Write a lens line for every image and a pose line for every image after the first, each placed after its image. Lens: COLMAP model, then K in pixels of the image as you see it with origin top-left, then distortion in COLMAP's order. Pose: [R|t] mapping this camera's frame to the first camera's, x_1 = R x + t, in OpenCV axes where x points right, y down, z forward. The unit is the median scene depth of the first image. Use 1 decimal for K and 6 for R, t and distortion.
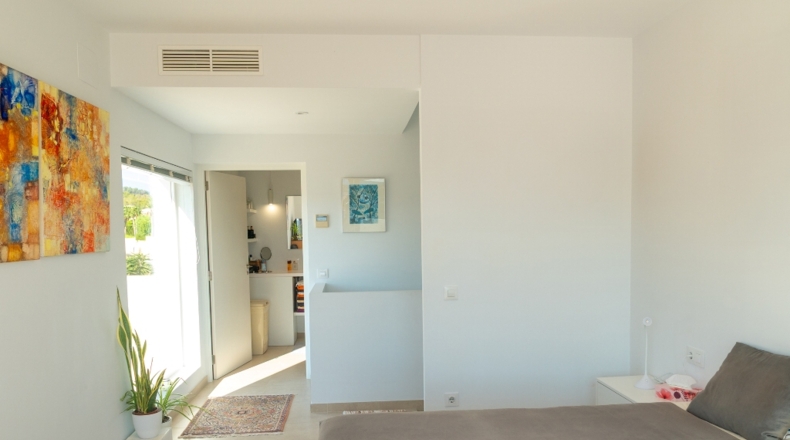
lens RADIAL K [[632.4, 0, 398.3], [0, 632.4, 218.2], [0, 0, 1]] dist [-0.010806, 0.004528]
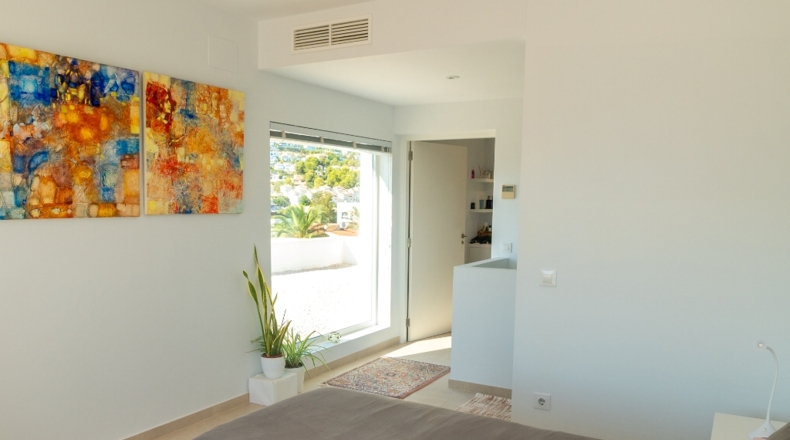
lens RADIAL K [[632.4, 0, 390.8], [0, 632.4, 224.5], [0, 0, 1]] dist [-0.010806, 0.004528]
pose [[0.814128, 0.045472, -0.578902, 0.463047], [-0.013469, 0.998140, 0.059461, -0.000300], [0.580529, -0.040611, 0.813226, 0.224268]]
